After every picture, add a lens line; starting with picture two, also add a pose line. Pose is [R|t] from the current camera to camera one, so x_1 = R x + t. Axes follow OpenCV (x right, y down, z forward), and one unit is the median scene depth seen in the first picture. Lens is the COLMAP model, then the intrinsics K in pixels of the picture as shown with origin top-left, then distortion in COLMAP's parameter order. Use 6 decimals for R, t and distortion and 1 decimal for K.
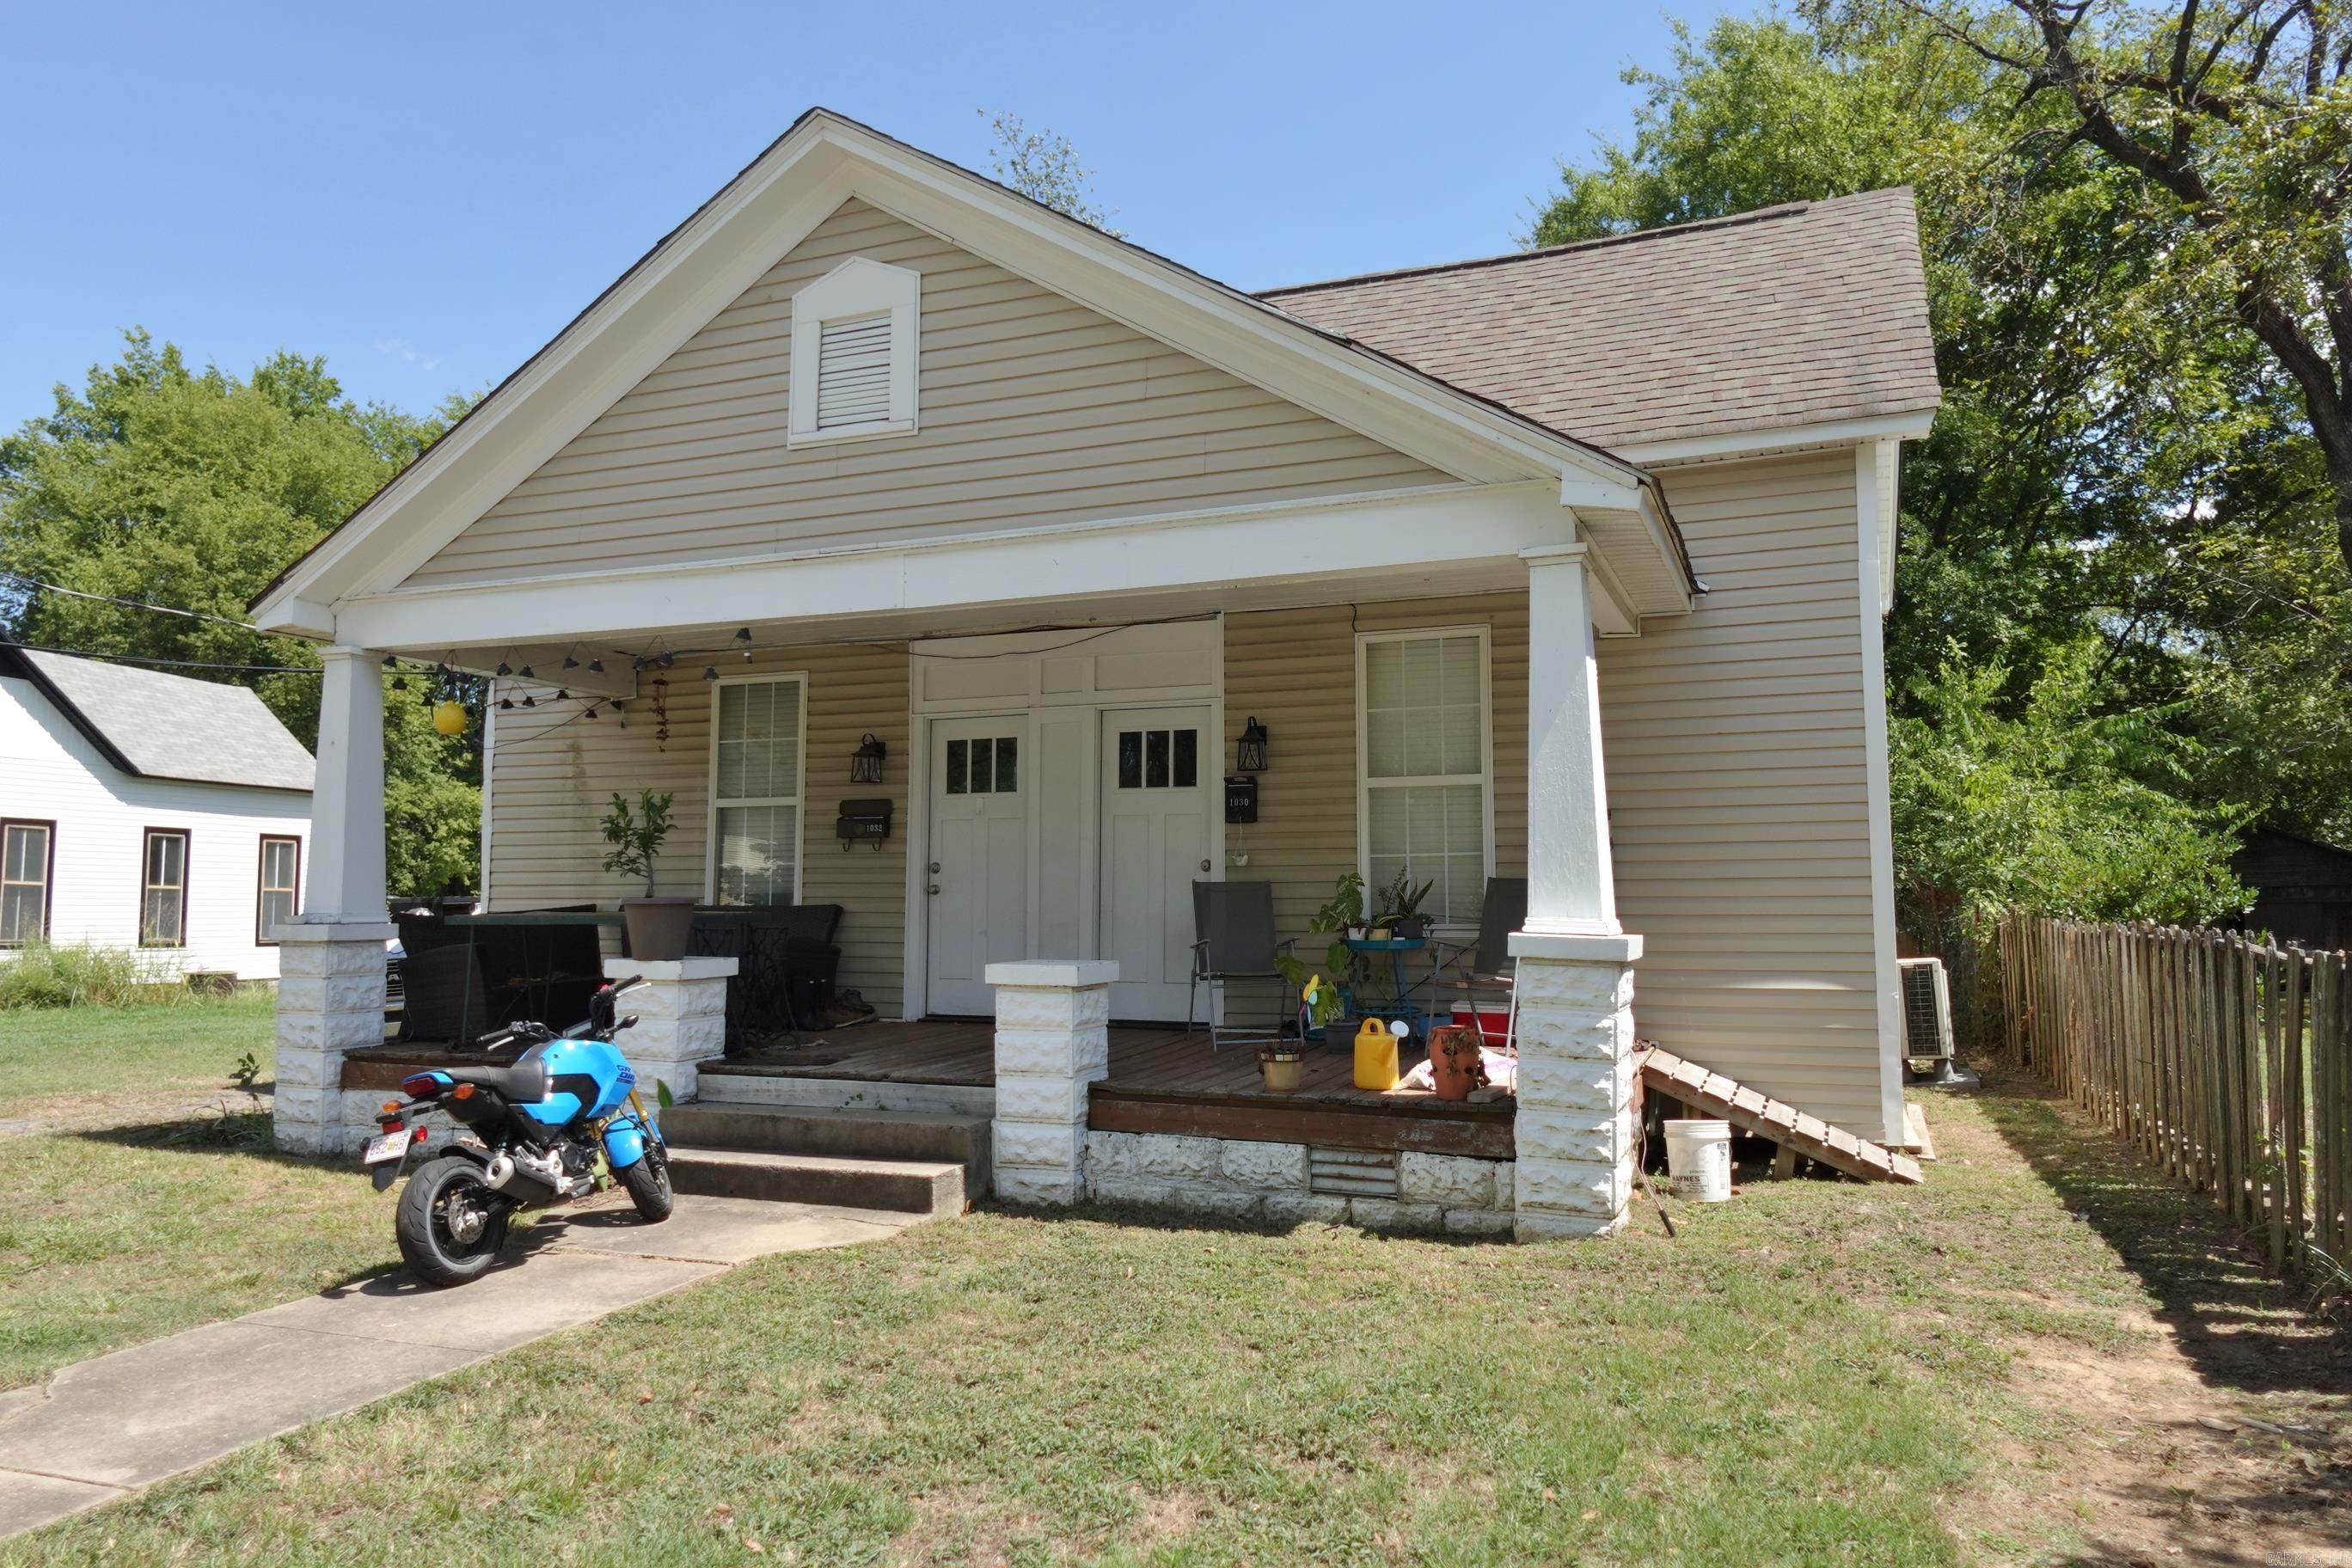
lens RADIAL K [[1584.5, 0, 1176.0], [0, 1584.5, 784.0], [0, 0, 1]] dist [0.003030, 0.004352]
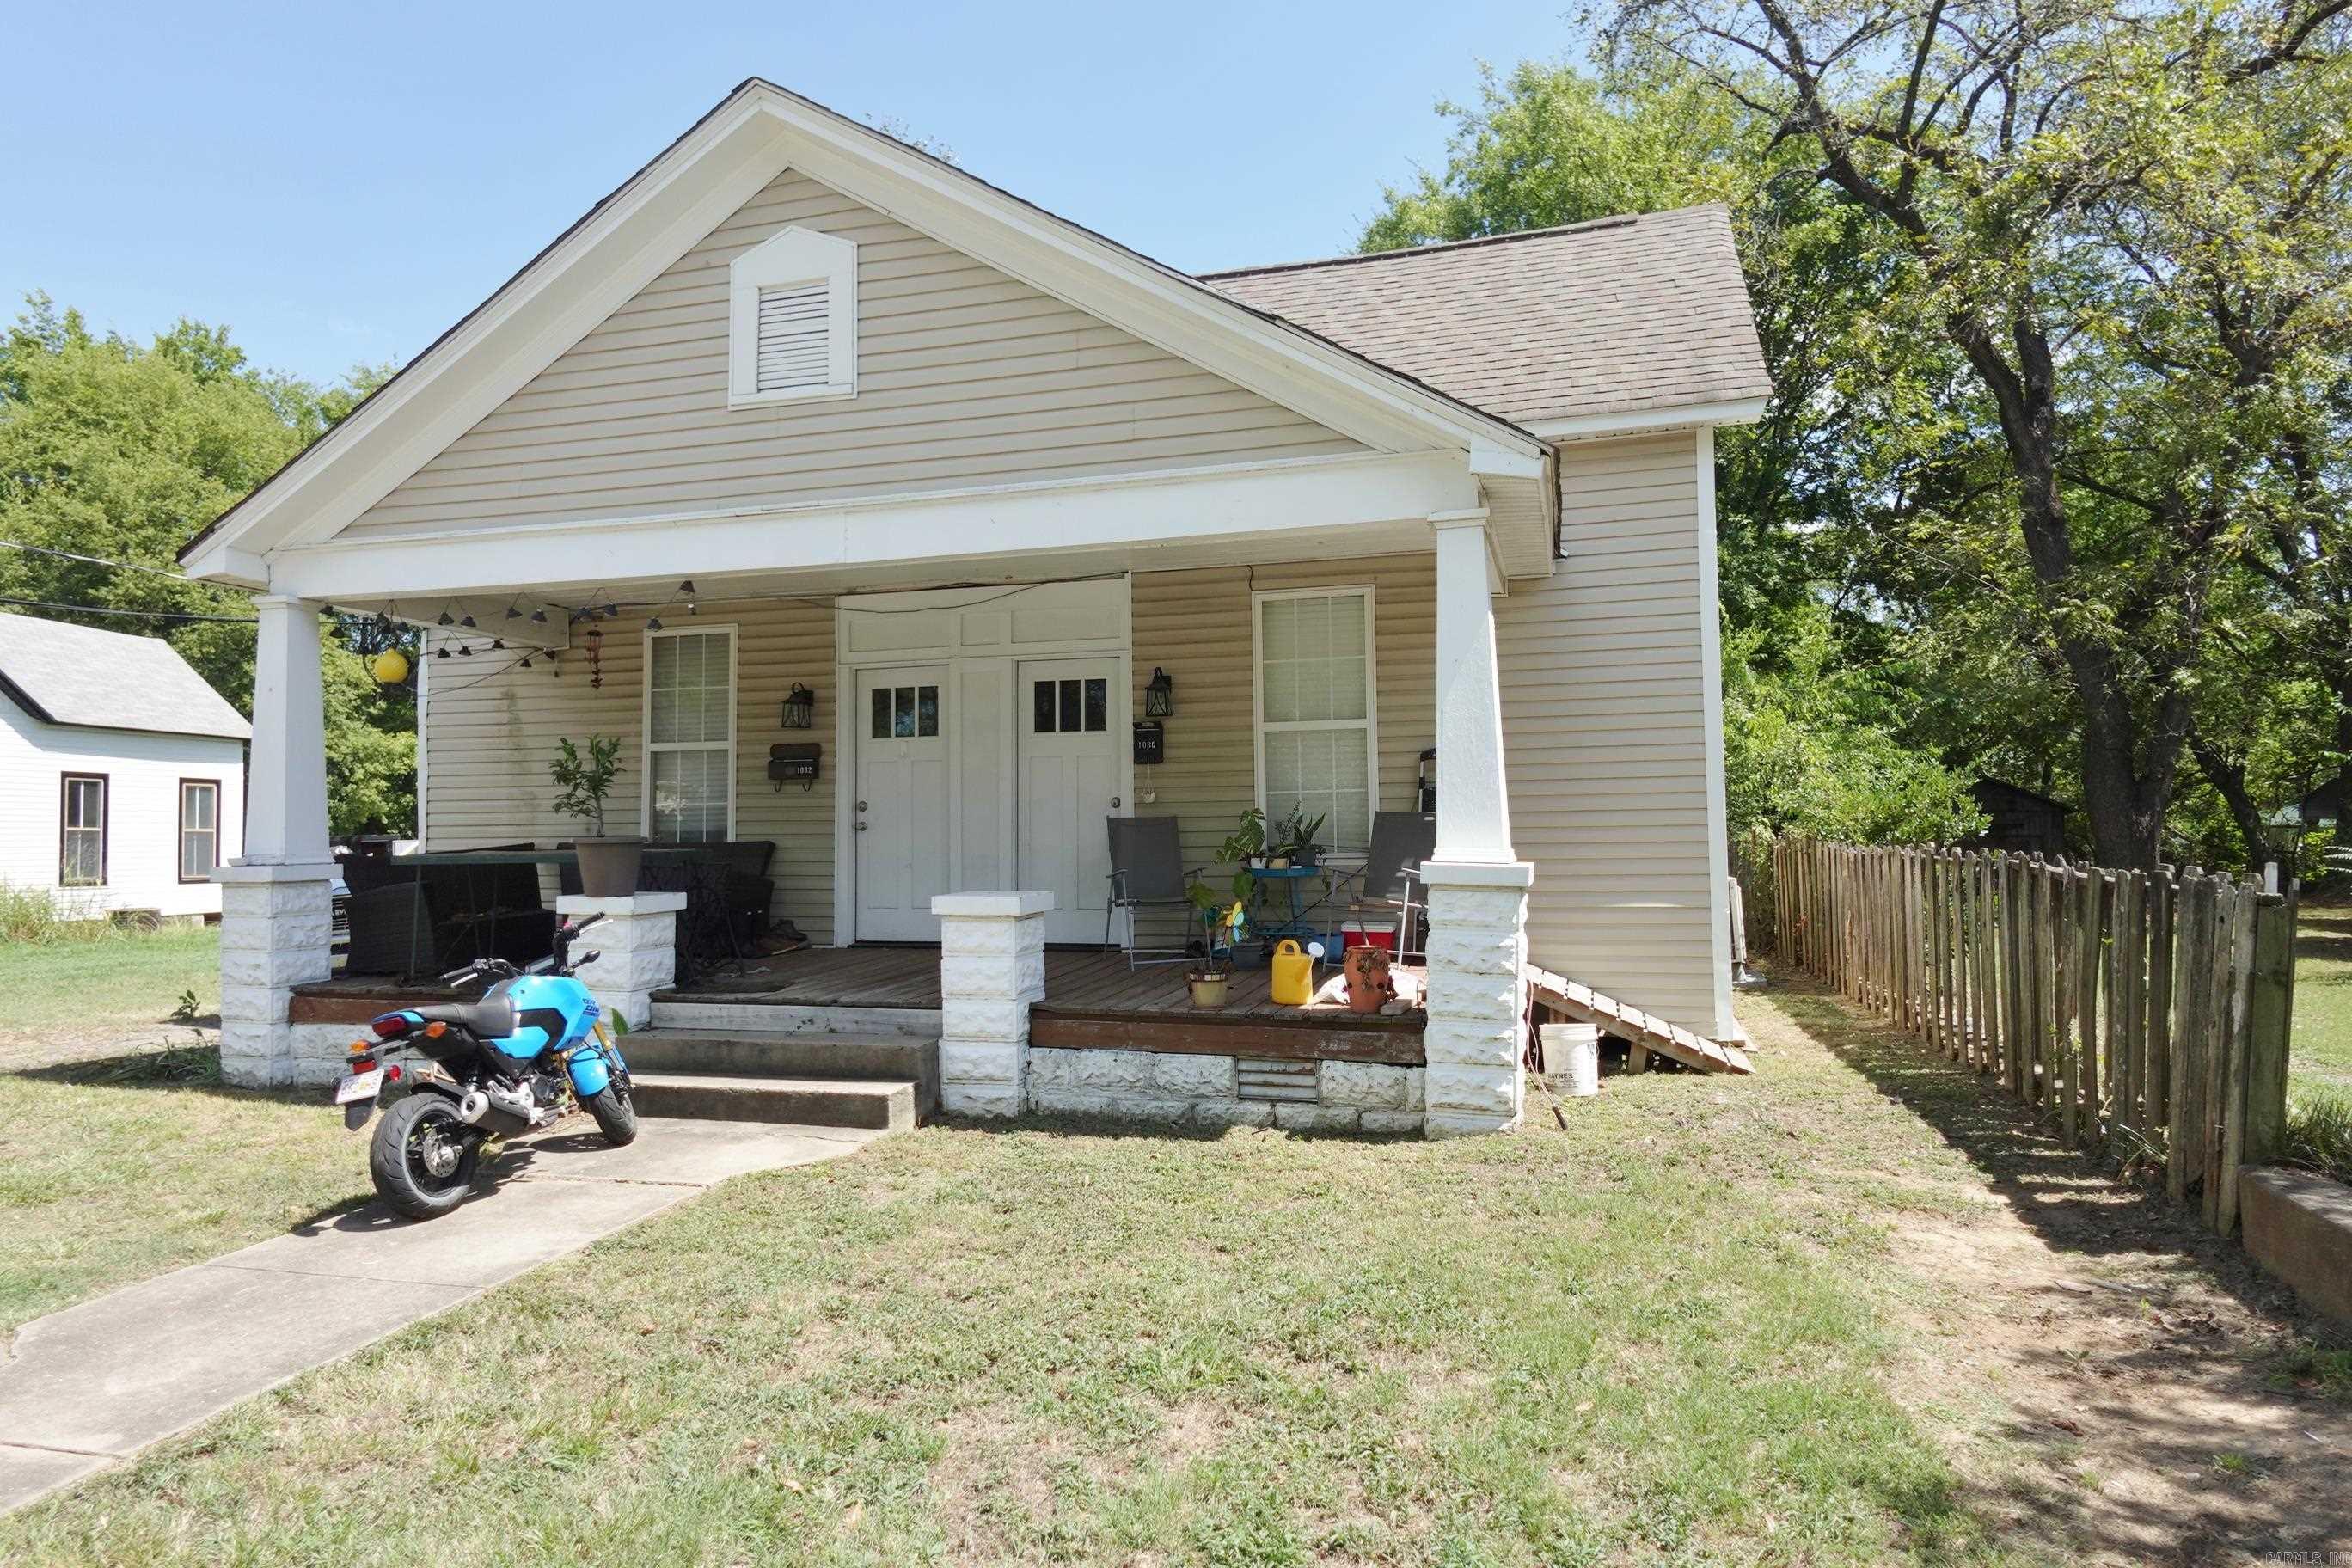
lens RADIAL K [[1376.5, 0, 1176.0], [0, 1376.5, 784.0], [0, 0, 1]] dist [0.005114, 0.000466]
pose [[0.994391, -0.005913, 0.105603, -0.048315], [0.001752, 0.999220, 0.039449, 0.001009], [-0.105754, -0.039043, 0.993626, 0.052300]]
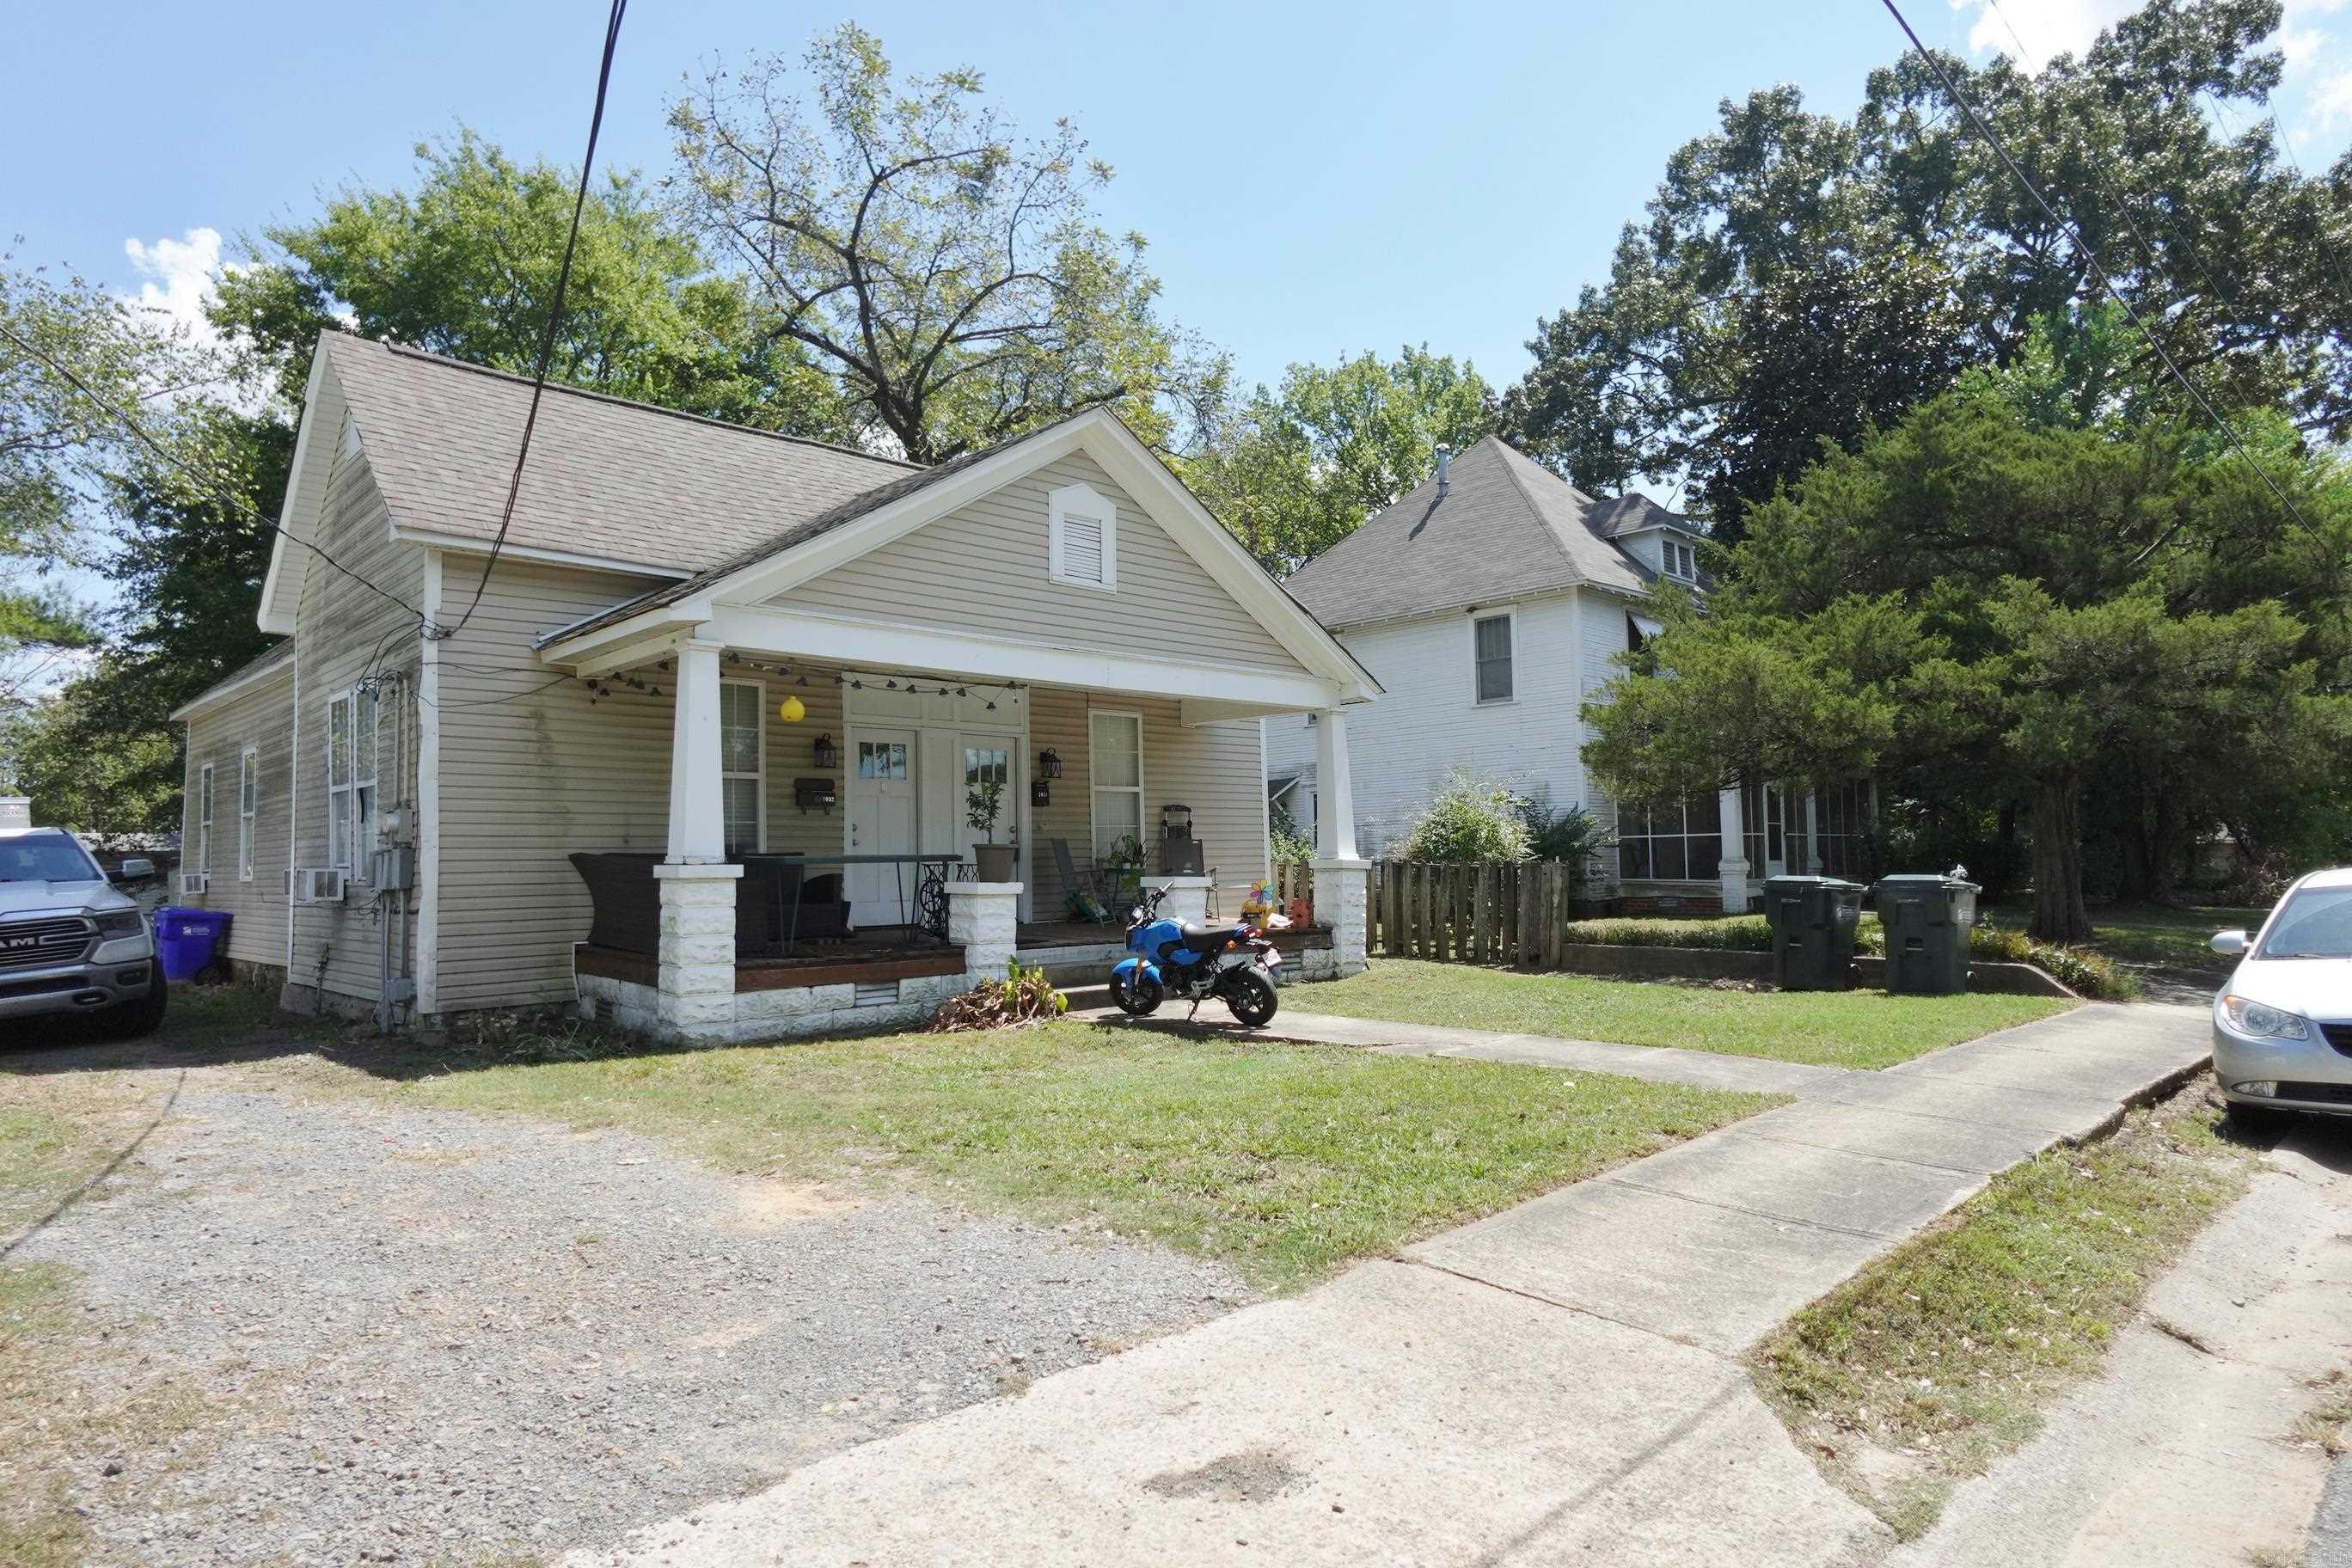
lens RADIAL K [[1346.7, 0, 1176.0], [0, 1346.7, 784.0], [0, 0, 1]] dist [0.002069, 0.001002]
pose [[0.424137, 0.048729, 0.904286, -1.492758], [-0.057269, 0.997996, -0.026917, 0.037044], [-0.903785, -0.040371, 0.426078, 0.250508]]
